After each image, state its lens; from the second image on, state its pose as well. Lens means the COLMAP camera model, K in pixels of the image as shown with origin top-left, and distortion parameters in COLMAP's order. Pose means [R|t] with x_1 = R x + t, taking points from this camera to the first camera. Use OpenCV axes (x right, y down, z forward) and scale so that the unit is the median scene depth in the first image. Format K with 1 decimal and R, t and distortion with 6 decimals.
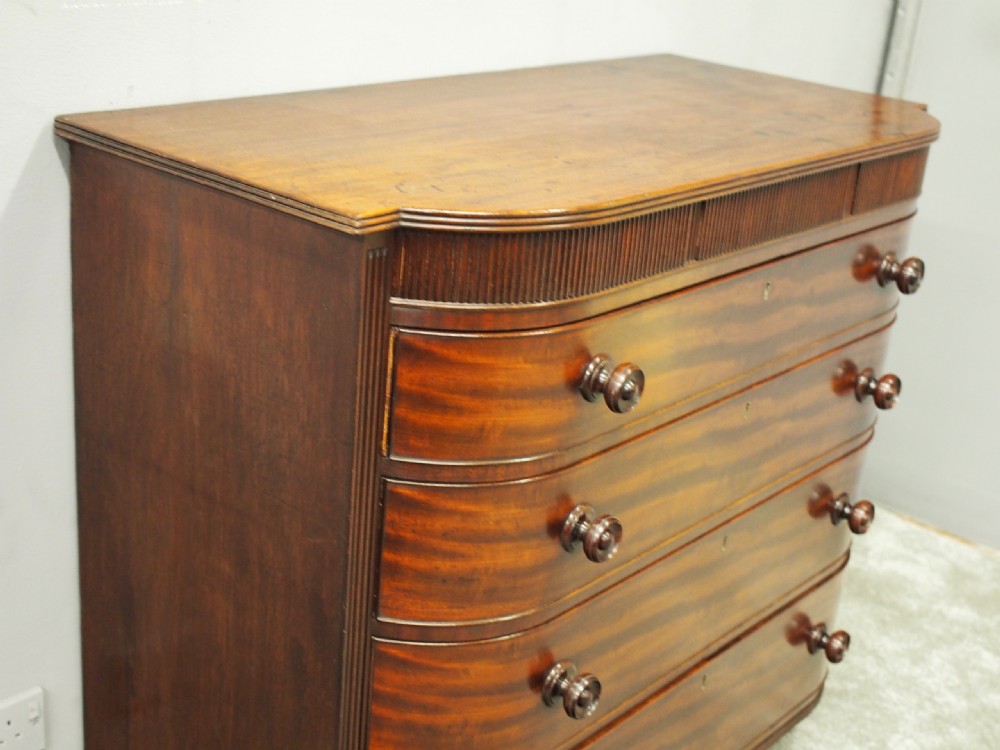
lens RADIAL K [[1425.0, 0, 499.0], [0, 1425.0, 373.5], [0, 0, 1]] dist [-0.013734, 0.000000]
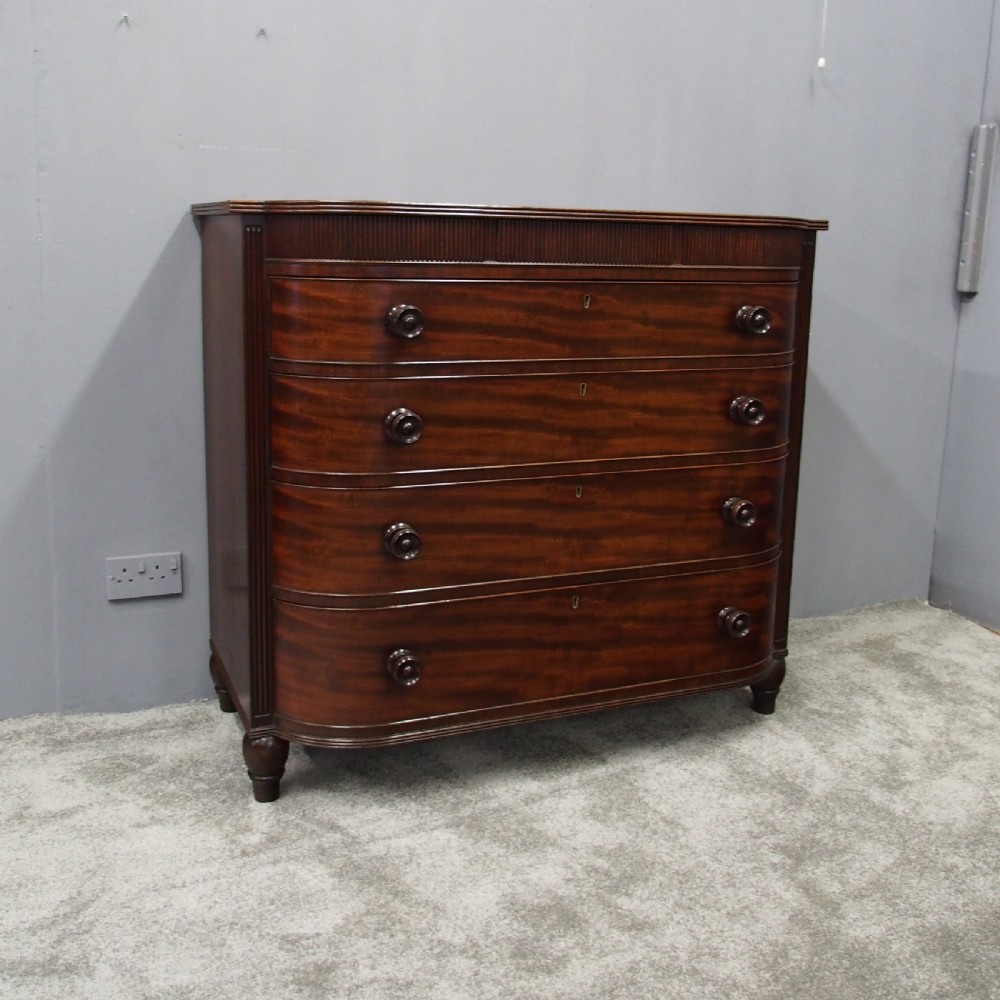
lens RADIAL K [[1086.3, 0, 490.0], [0, 1086.3, 417.1], [0, 0, 1]] dist [-0.015225, 0.000000]
pose [[0.889331, 0.010553, -0.457142, 0.557336], [-0.112932, 0.973833, -0.197219, 0.263425], [0.443099, 0.227019, 0.867252, 0.014124]]
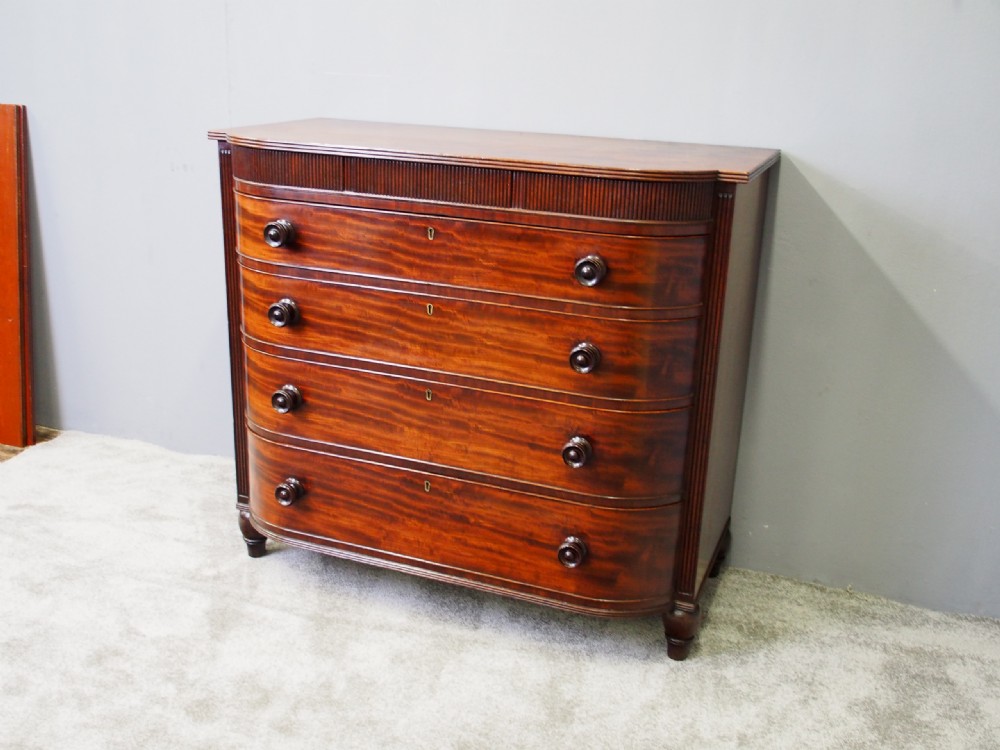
lens RADIAL K [[1003.6, 0, 503.1], [0, 1003.6, 376.8], [0, 0, 1]] dist [-0.009635, 0.000000]
pose [[0.328375, 0.226170, -0.917070, 1.208788], [-0.344735, 0.932631, 0.106569, -0.050775], [0.879390, 0.281151, 0.384222, 0.612567]]
